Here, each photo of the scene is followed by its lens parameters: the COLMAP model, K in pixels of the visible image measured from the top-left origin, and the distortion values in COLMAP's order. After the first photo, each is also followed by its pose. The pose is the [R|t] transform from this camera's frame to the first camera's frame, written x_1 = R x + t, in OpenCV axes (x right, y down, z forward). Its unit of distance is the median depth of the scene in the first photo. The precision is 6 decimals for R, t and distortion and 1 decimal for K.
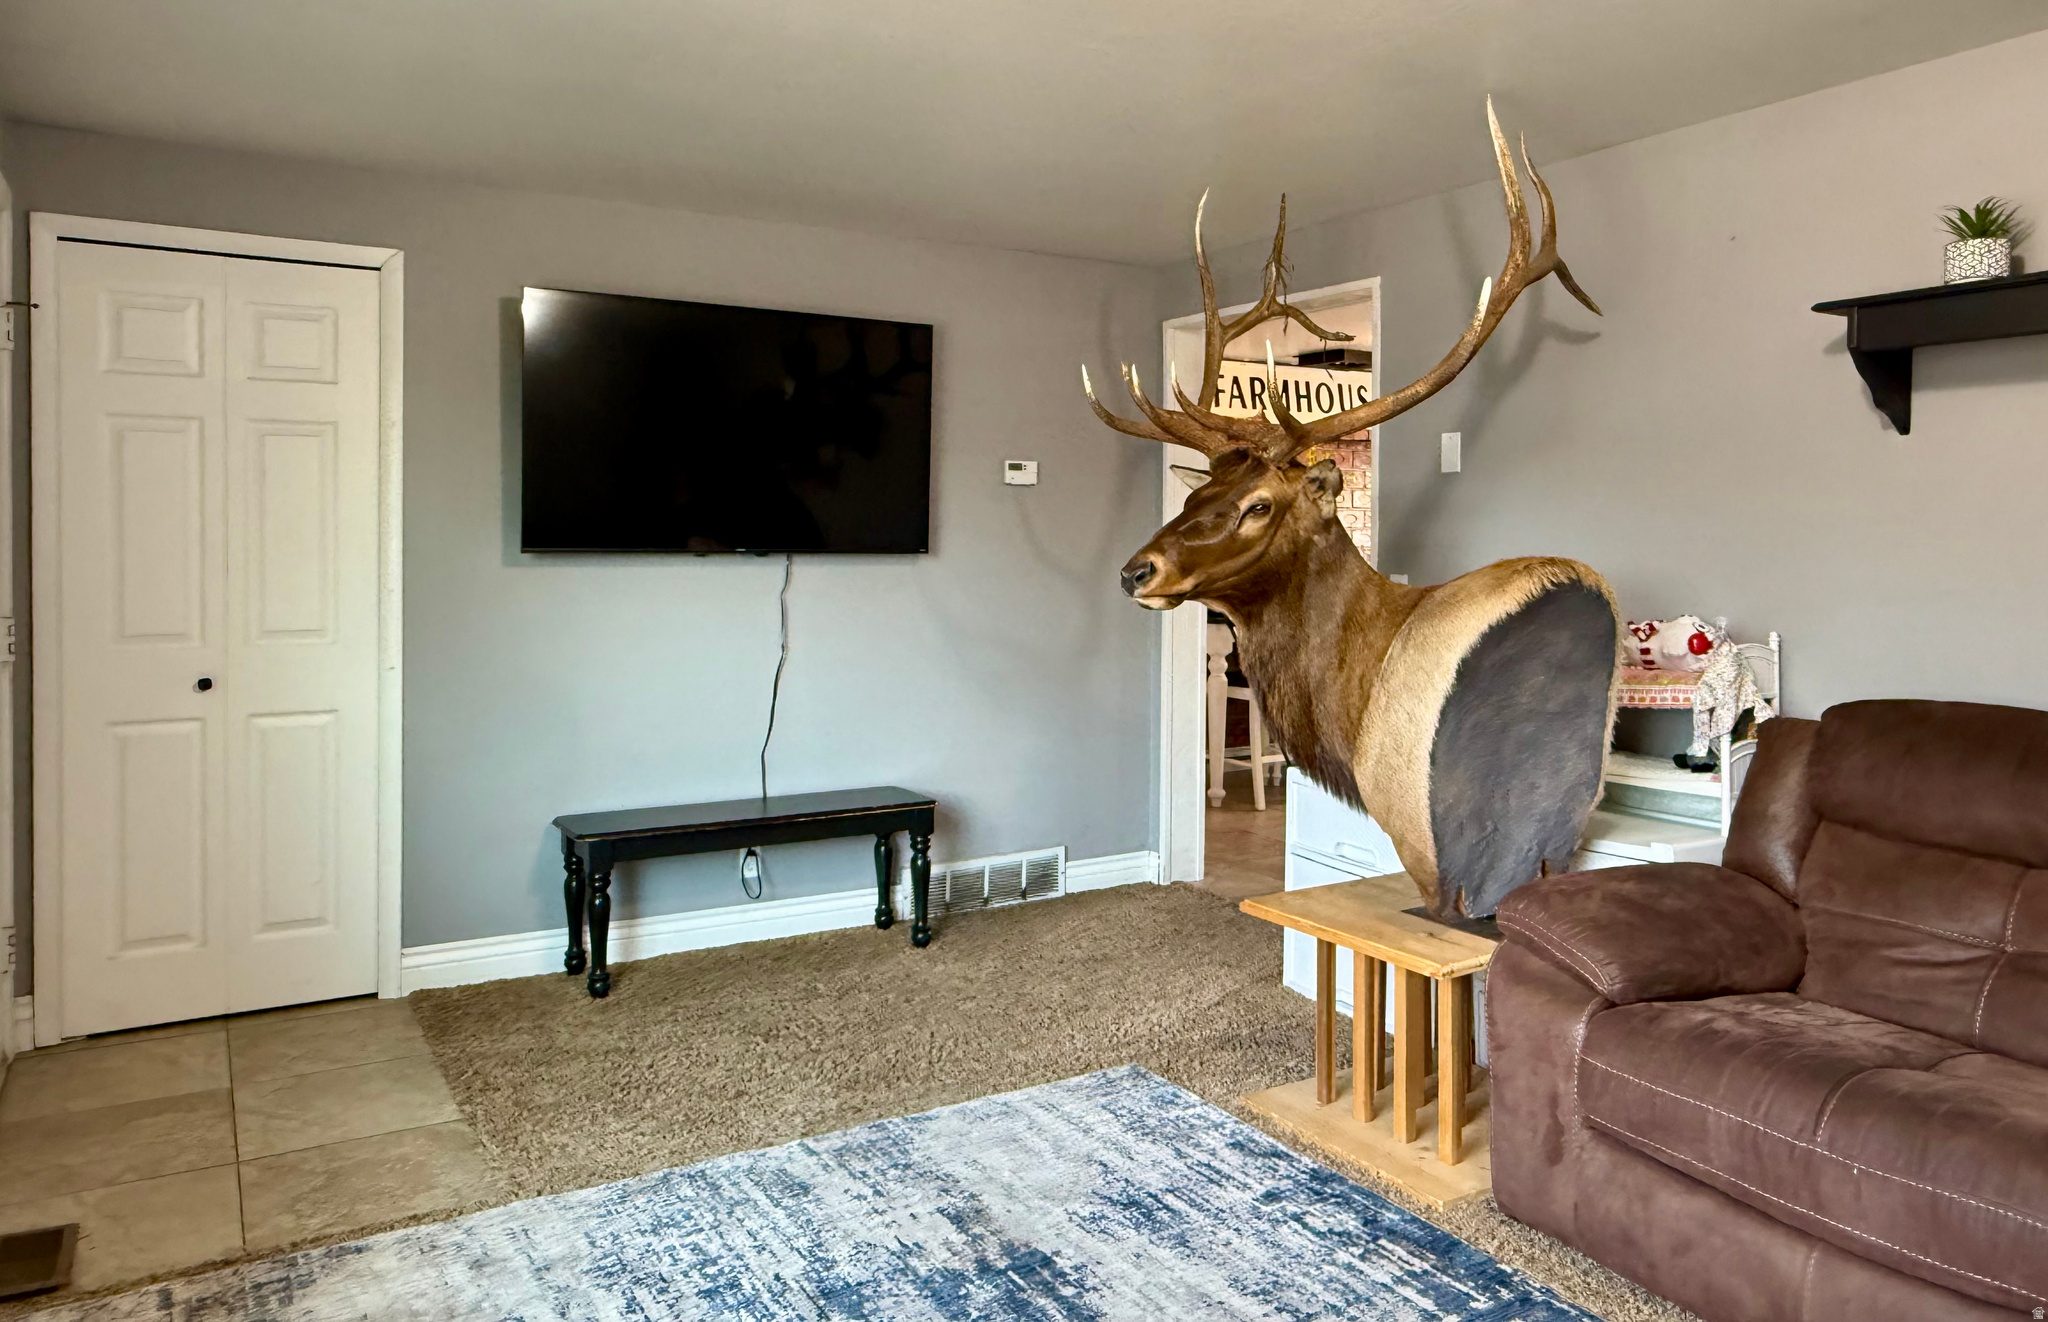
lens RADIAL K [[1465.3, 0, 1028.1], [0, 1465.3, 663.0], [0, 0, 1]] dist [0.002470, 0.000393]
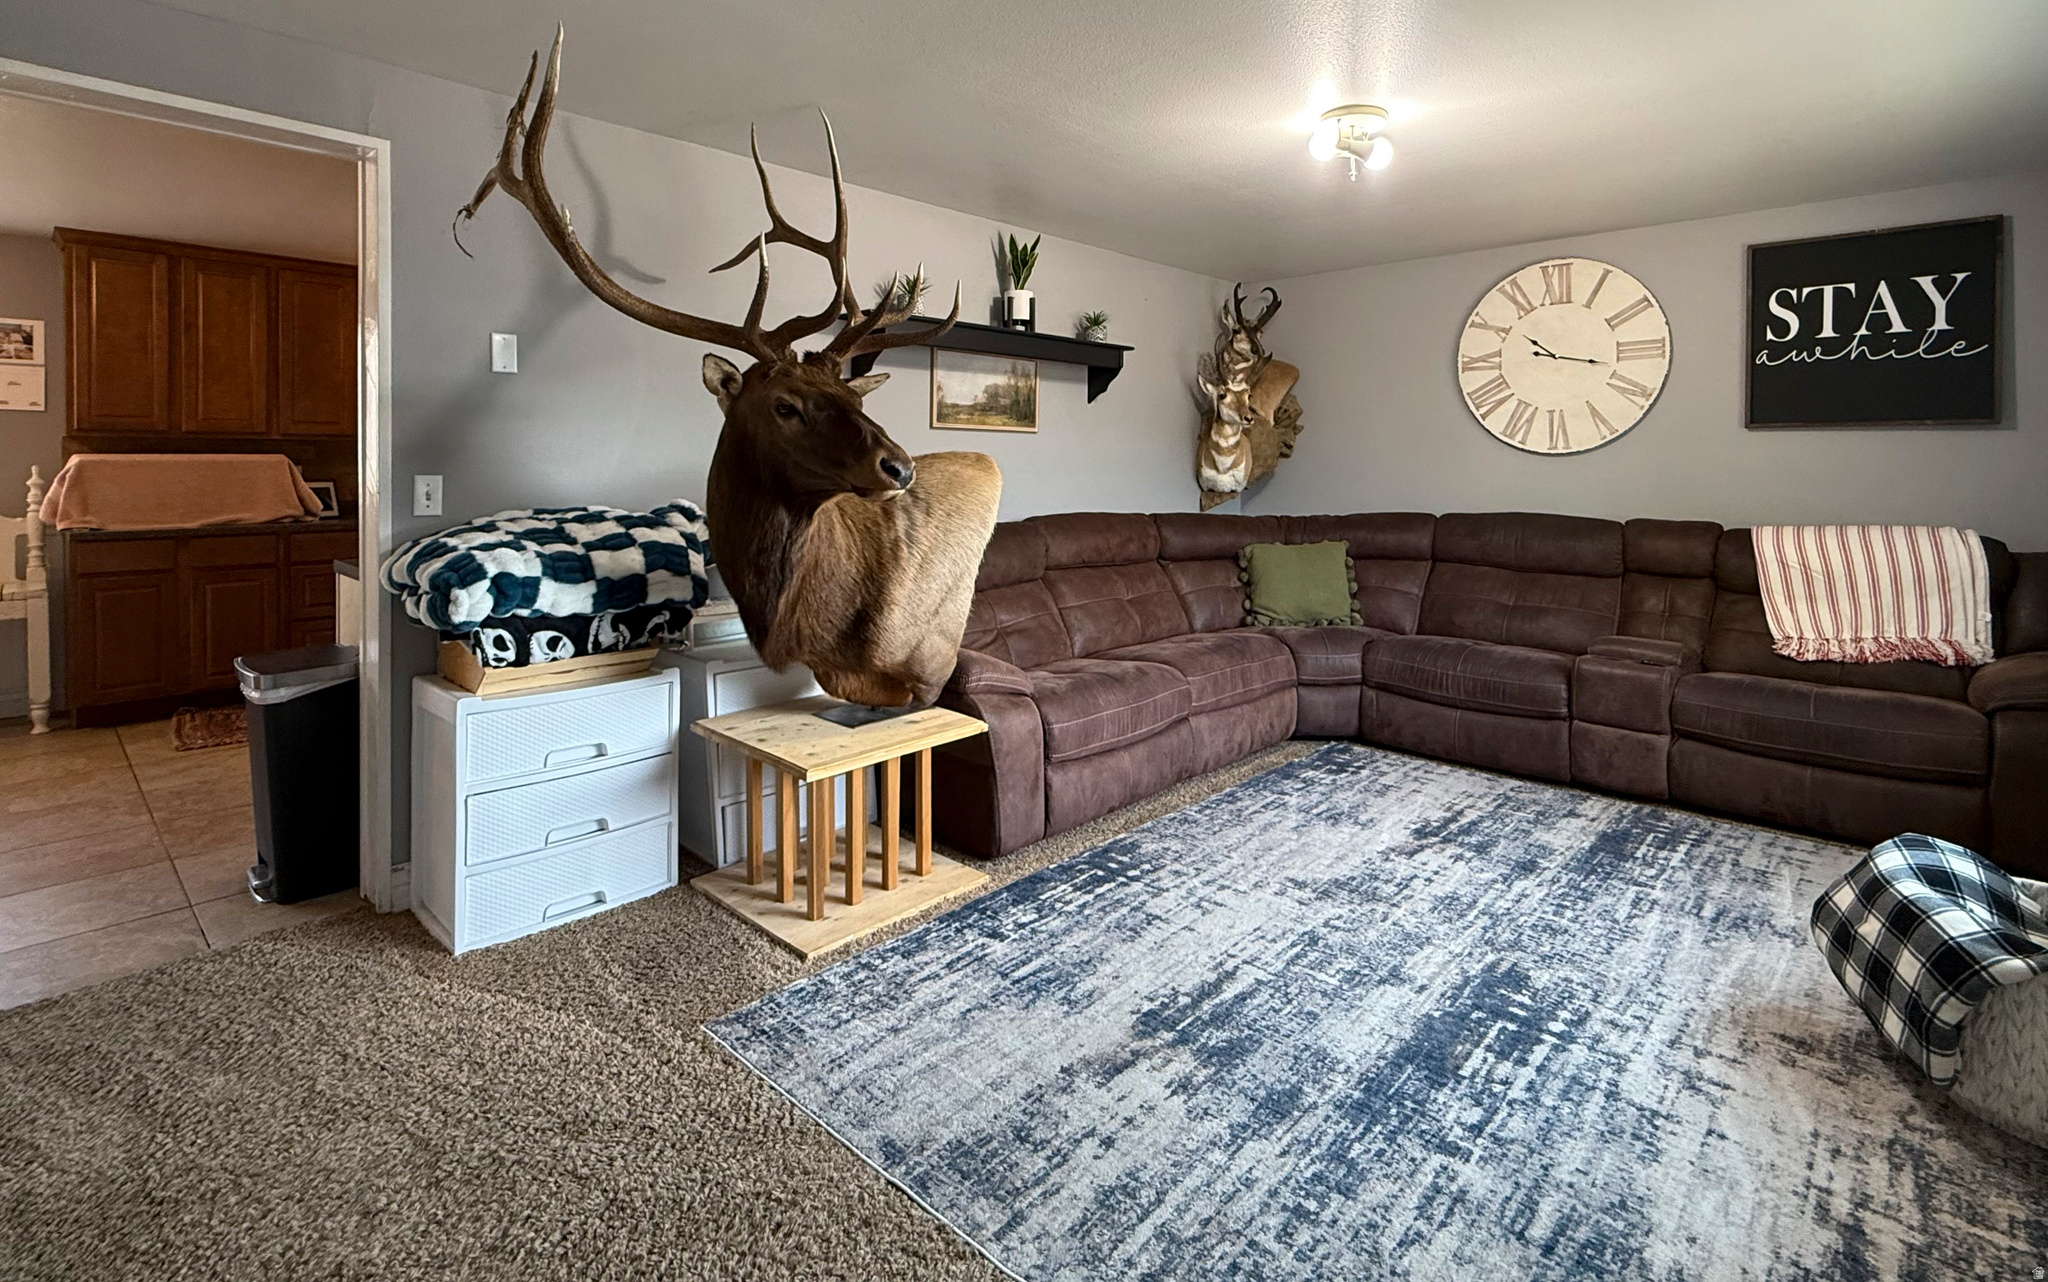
lens RADIAL K [[970.2, 0, 1038.5], [0, 970.2, 460.6], [0, 0, 1]] dist [0.001648, -0.000665]
pose [[-0.296139, -0.003490, 0.955138, -0.703162], [0.076058, 0.996732, 0.027224, -0.090730], [-0.952112, 0.080708, -0.294906, 1.209410]]
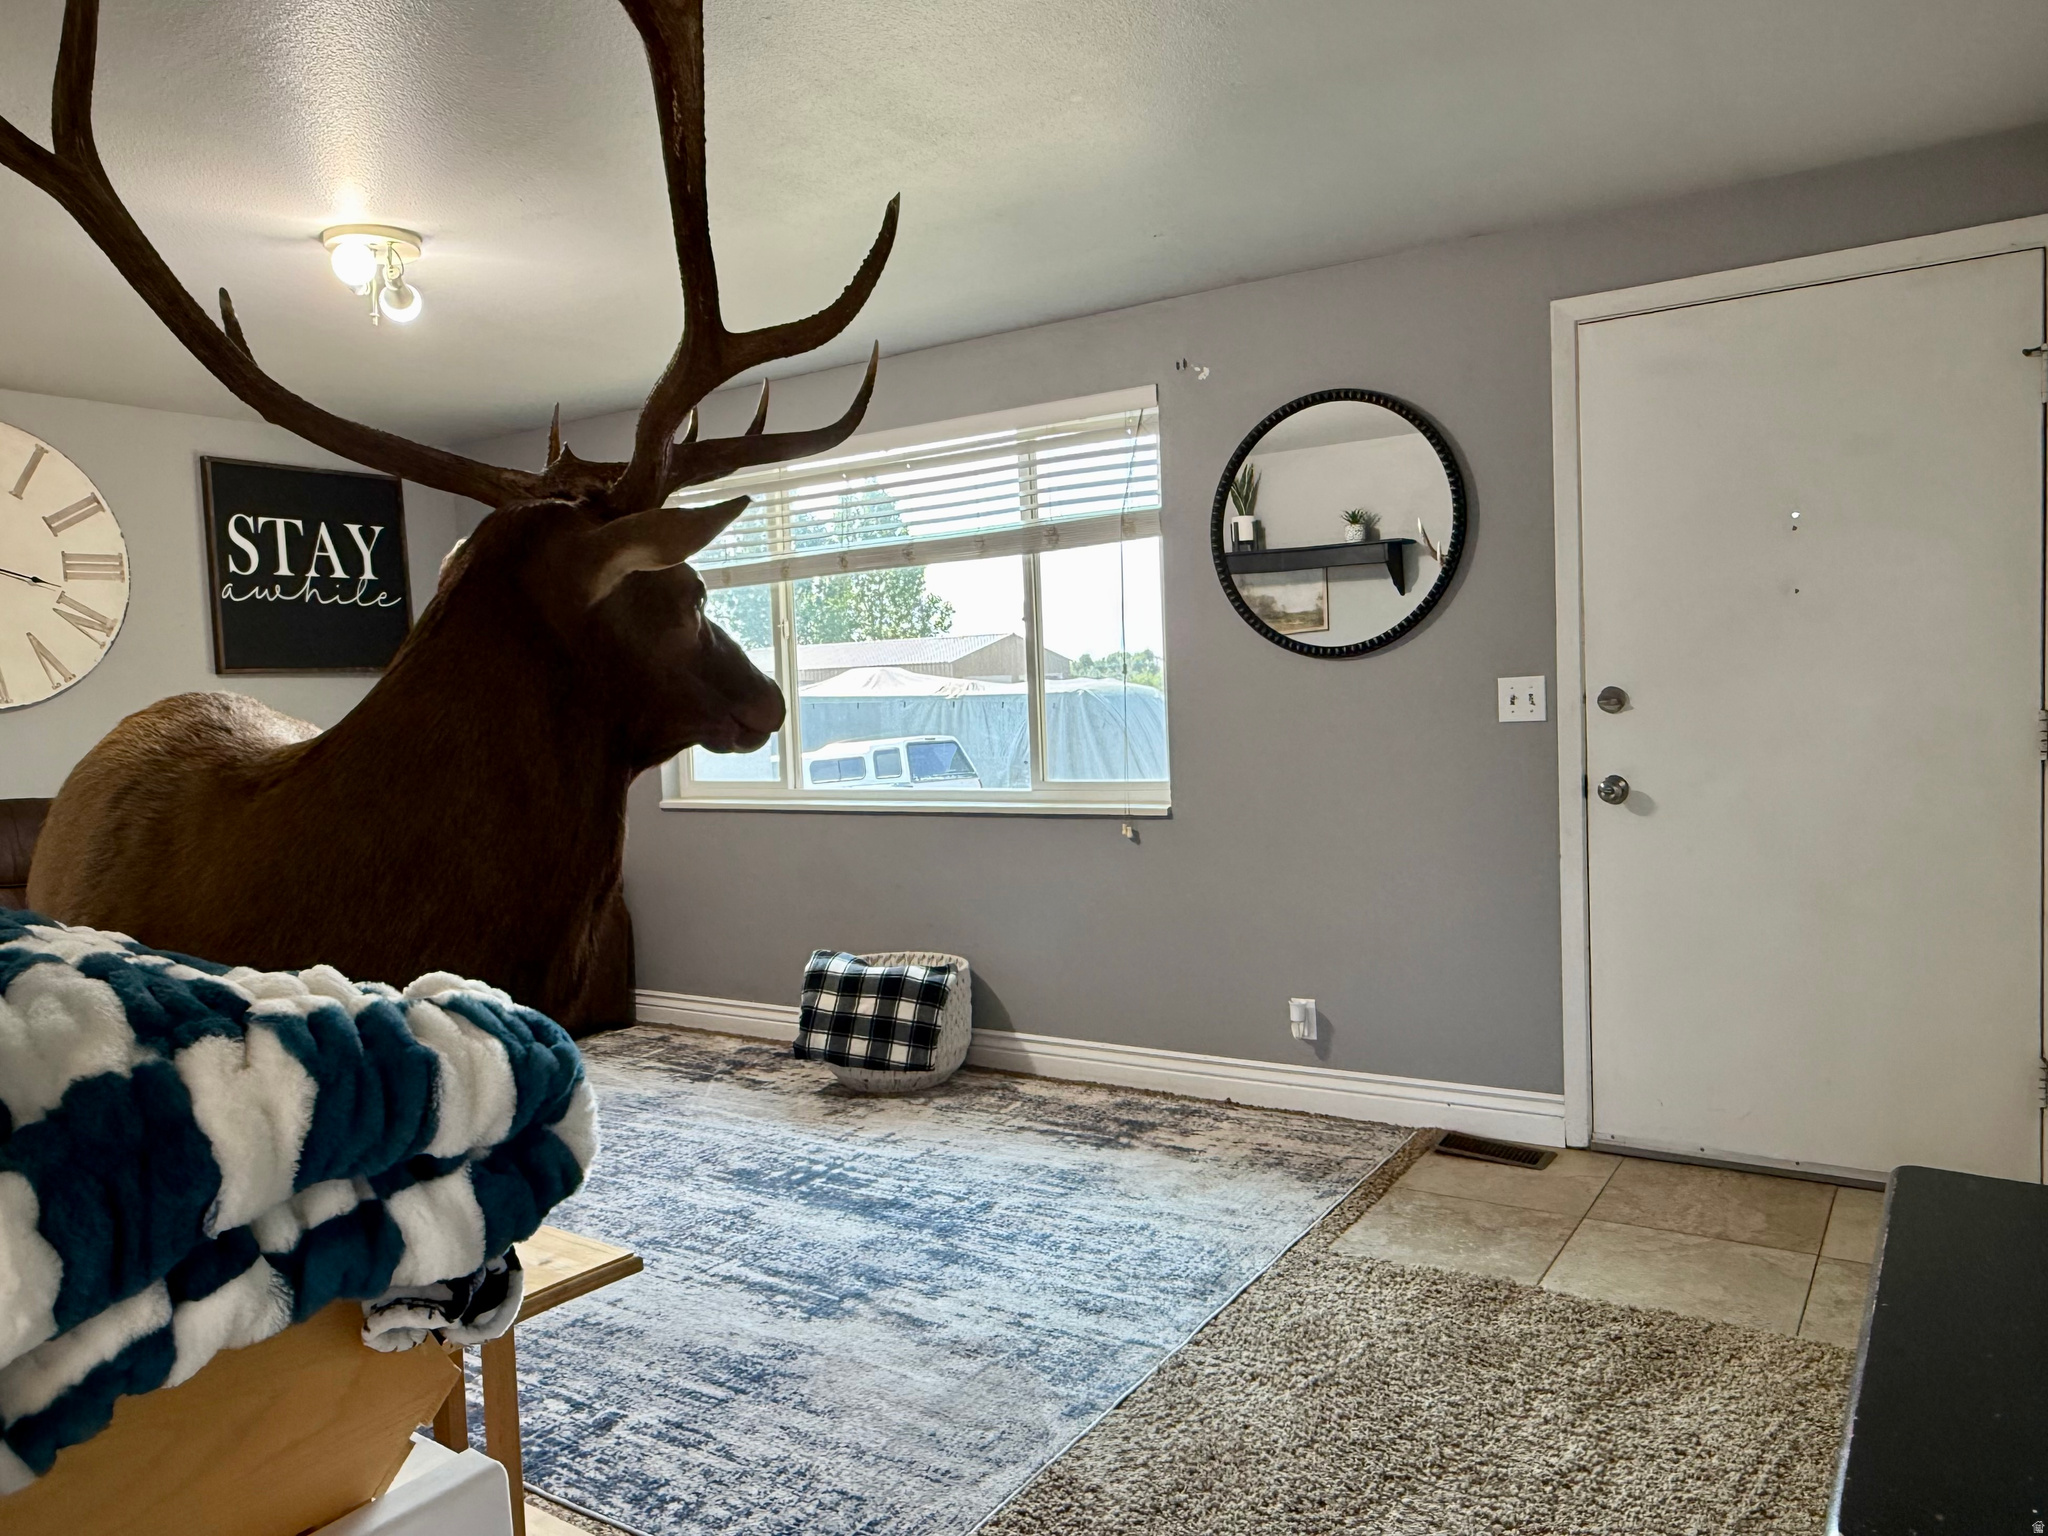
lens RADIAL K [[1399.9, 0, 1036.0], [0, 1399.9, 768.4], [0, 0, 1]] dist [0.000702, 0.001831]
pose [[-0.893832, 0.056670, -0.444807, 0.290833], [-0.001793, 0.991522, 0.129926, -0.134749], [0.448399, 0.116930, -0.886152, 1.841540]]
